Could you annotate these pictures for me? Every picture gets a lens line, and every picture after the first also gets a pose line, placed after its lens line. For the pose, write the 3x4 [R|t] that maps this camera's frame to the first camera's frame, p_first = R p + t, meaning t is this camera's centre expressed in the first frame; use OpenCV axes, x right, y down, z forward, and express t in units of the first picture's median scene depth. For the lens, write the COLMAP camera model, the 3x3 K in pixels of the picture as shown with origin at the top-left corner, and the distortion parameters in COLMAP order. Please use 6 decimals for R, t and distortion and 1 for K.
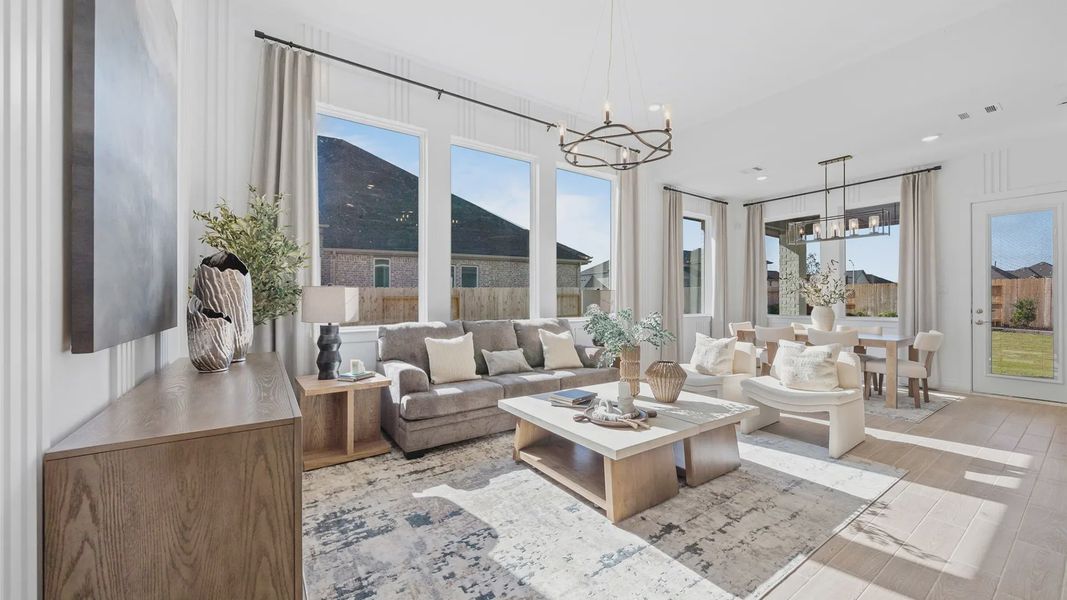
lens RADIAL K [[403.7, 0, 529.6], [0, 403.7, 299.7], [0, 0, 1]] dist [-0.001677, 0.000158]
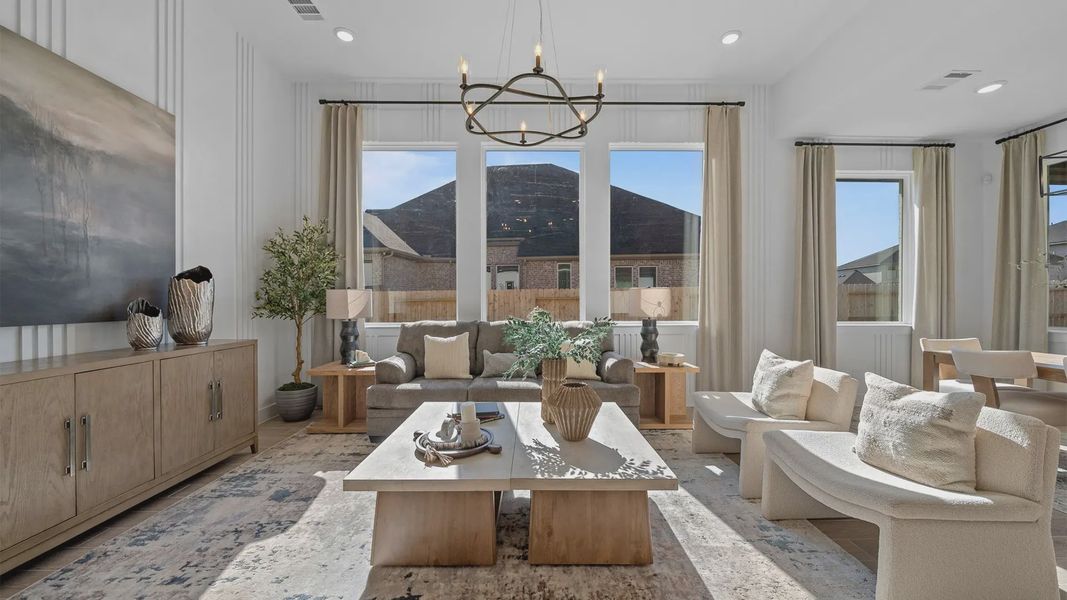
lens RADIAL K [[377.6, 0, 530.8], [0, 377.6, 300.1], [0, 0, 1]] dist [-0.004384, -0.000145]
pose [[0.827993, 0.001381, -0.560736, 0.580472], [-0.001586, 0.999999, 0.000121, -0.000351], [0.560736, 0.000789, 0.827994, 0.336854]]
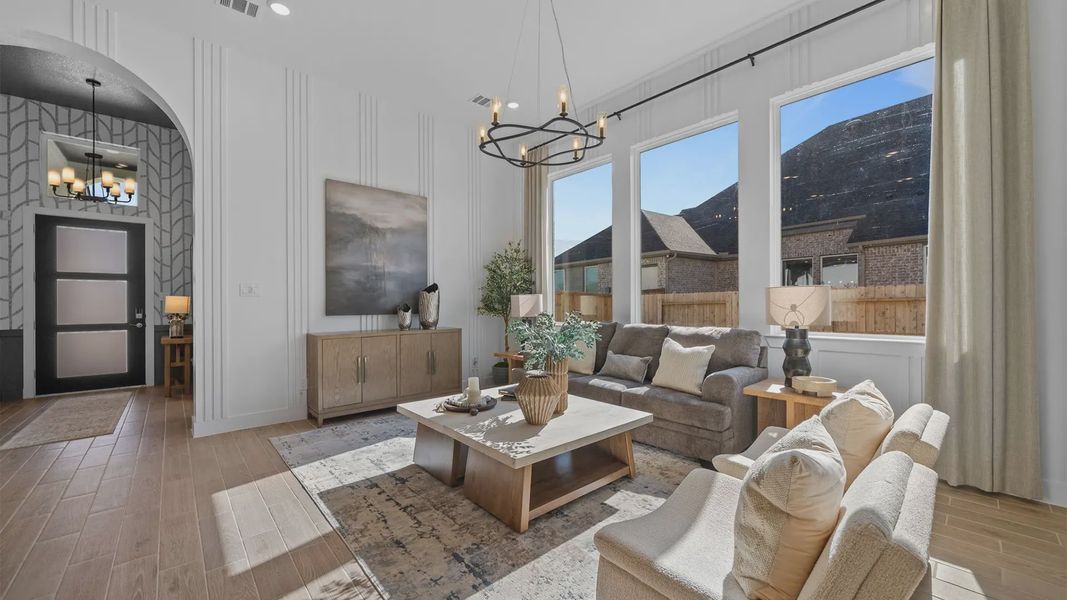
lens RADIAL K [[403.7, 0, 529.6], [0, 403.7, 299.7], [0, 0, 1]] dist [-0.001677, 0.000158]
pose [[0.119836, -0.006917, -0.992770, 1.041227], [0.000815, 0.999976, -0.006869, -0.001202], [0.992793, 0.000014, 0.119839, 0.774846]]
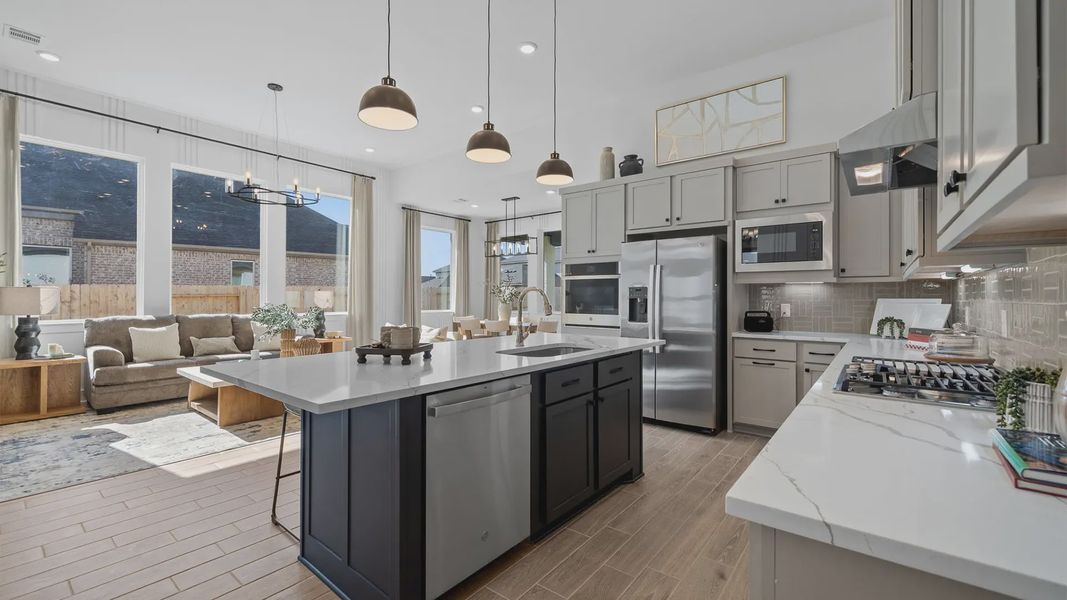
lens RADIAL K [[445.9, 0, 535.5], [0, 445.9, 295.8], [0, 0, 1]] dist [0.000123, -0.000156]
pose [[0.956194, 0.004410, 0.292700, 0.591253], [-0.002602, 0.999975, -0.006565, 0.000304], [-0.292722, 0.005516, 0.956182, -0.772392]]
